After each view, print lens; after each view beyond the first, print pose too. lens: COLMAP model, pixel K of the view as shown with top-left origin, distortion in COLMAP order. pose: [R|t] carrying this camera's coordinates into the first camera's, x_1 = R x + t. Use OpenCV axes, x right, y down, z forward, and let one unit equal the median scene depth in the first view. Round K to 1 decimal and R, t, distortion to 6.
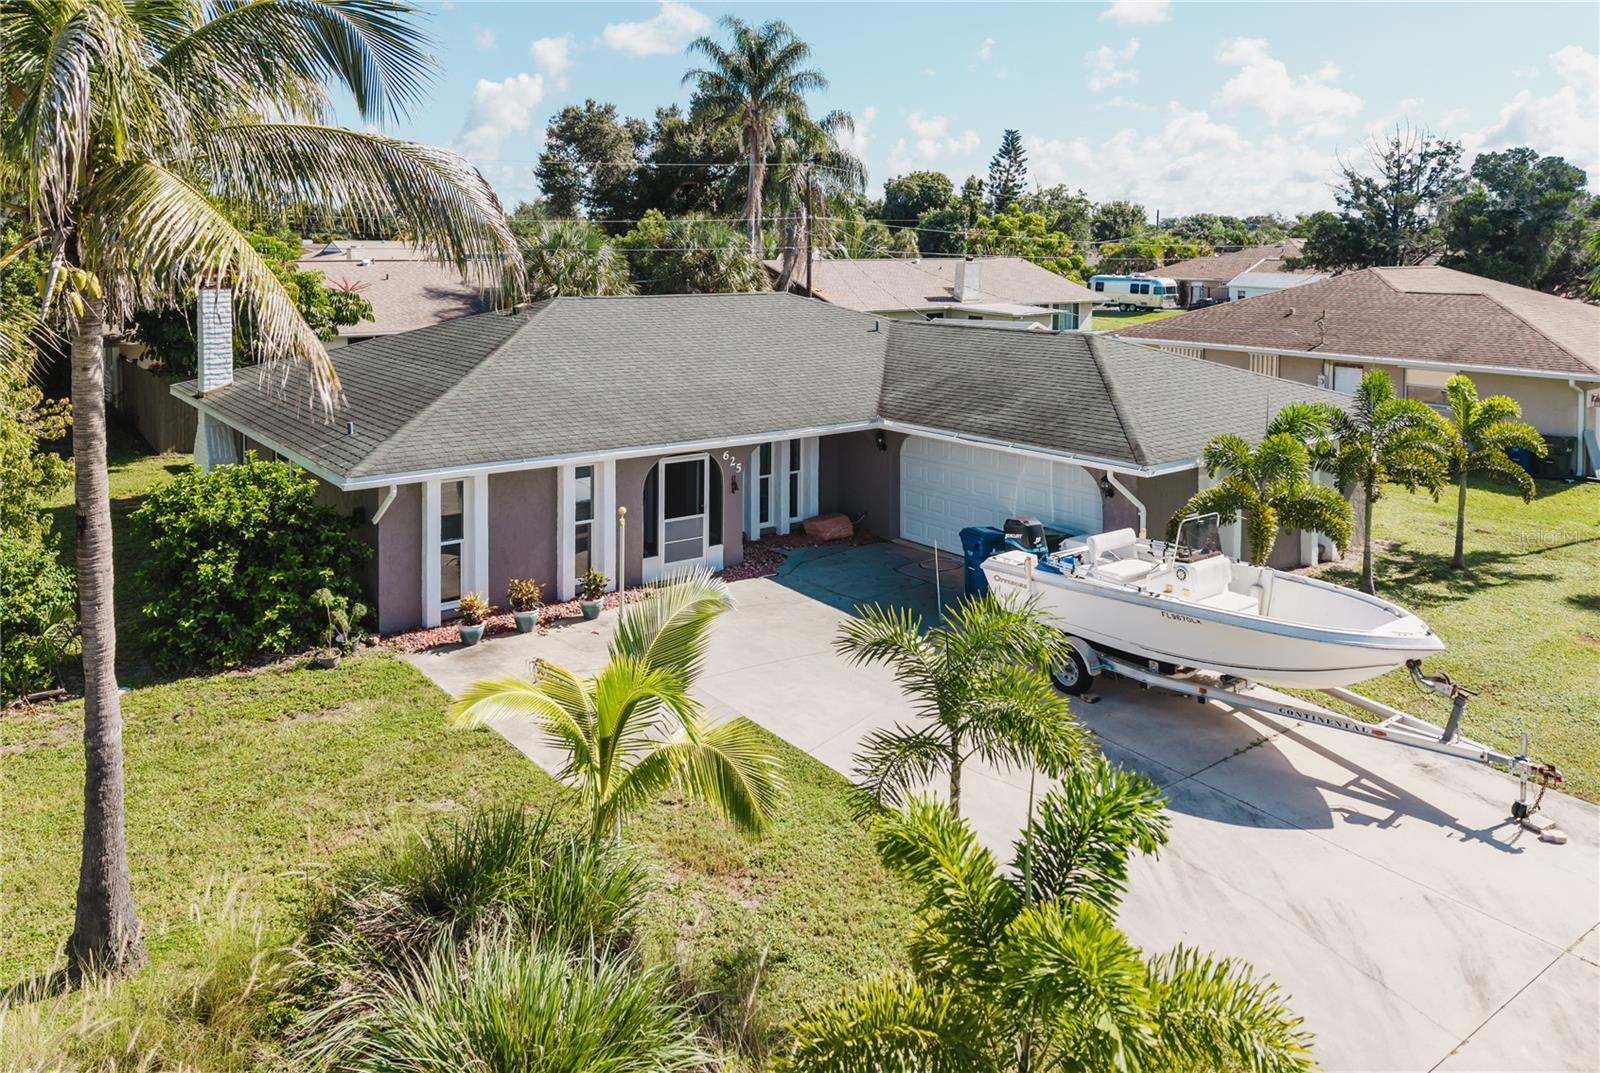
lens RADIAL K [[1129.7, 0, 809.5], [0, 1129.7, 536.6], [0, 0, 1]] dist [0.035991, -0.002721]
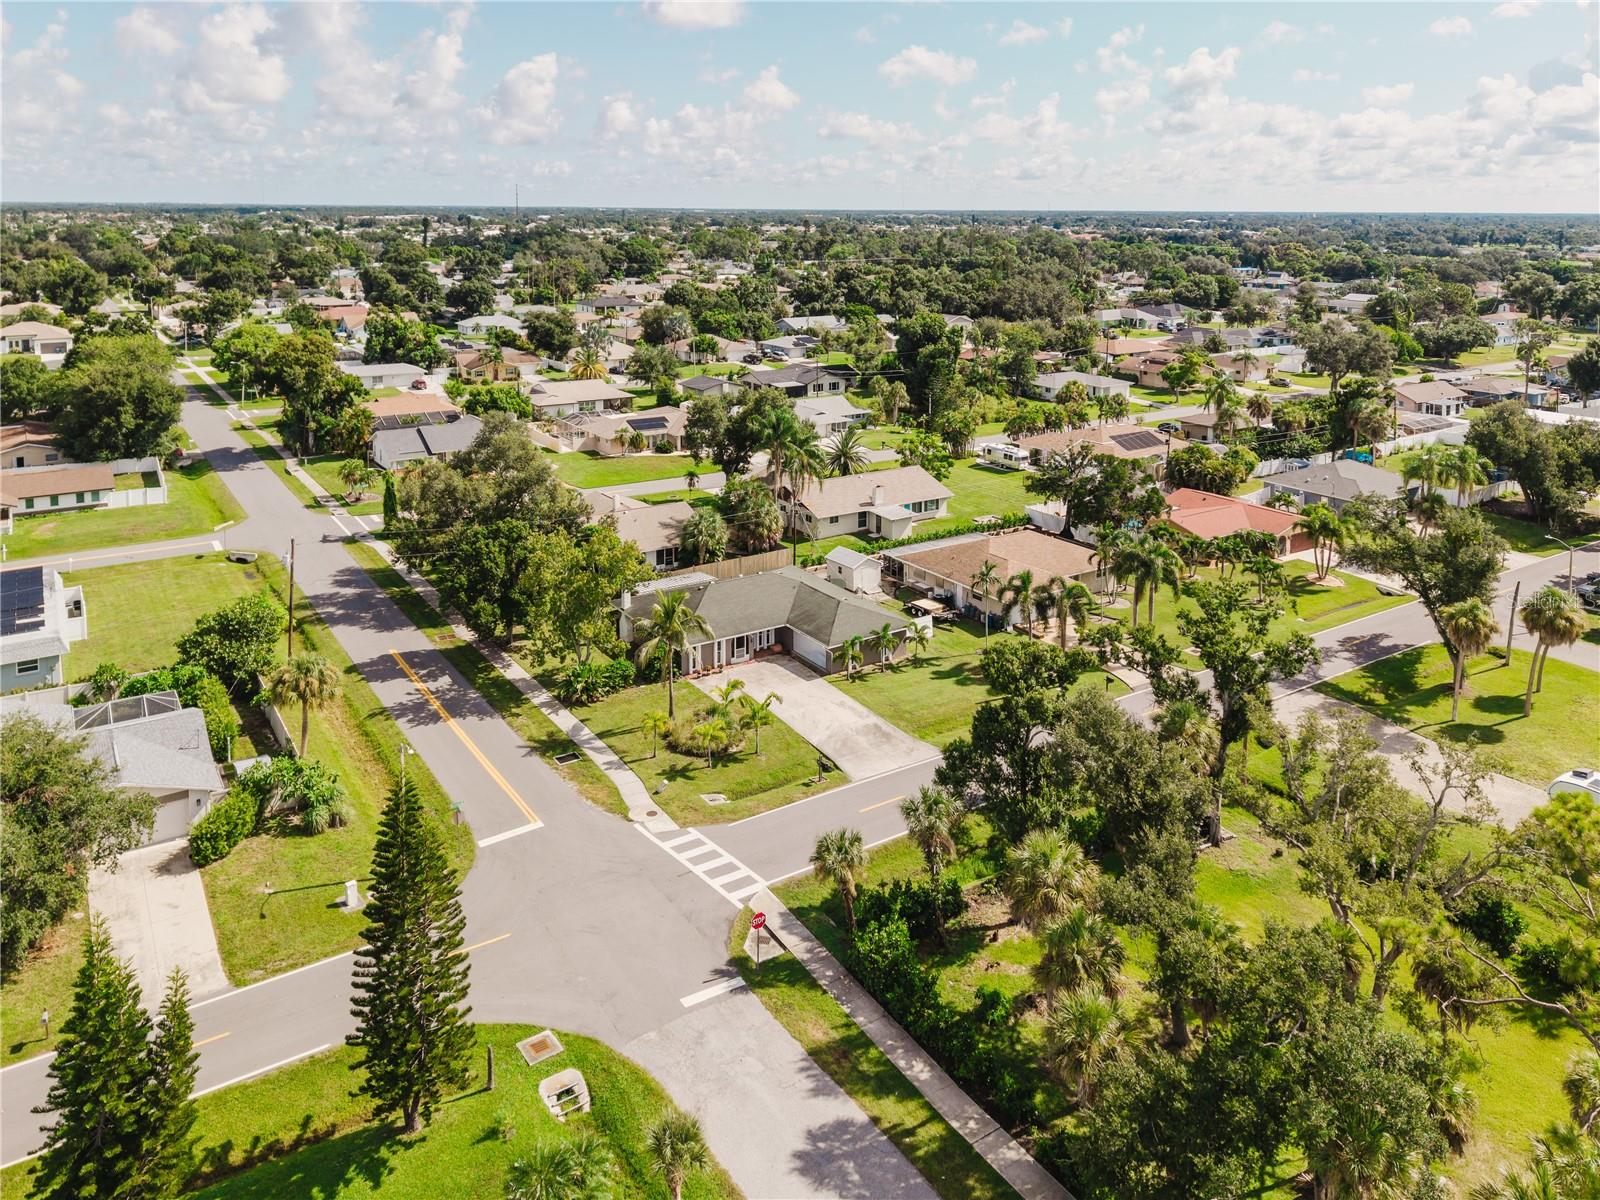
lens RADIAL K [[1095.3, 0, 816.8], [0, 1095.3, 474.7], [0, 0, 1]] dist [0.047887, -0.004819]
pose [[0.997631, 0.018817, -0.066169, 0.530739], [-0.021018, 0.999244, -0.032712, -0.648034], [0.065504, 0.034025, 0.997272, -3.808121]]
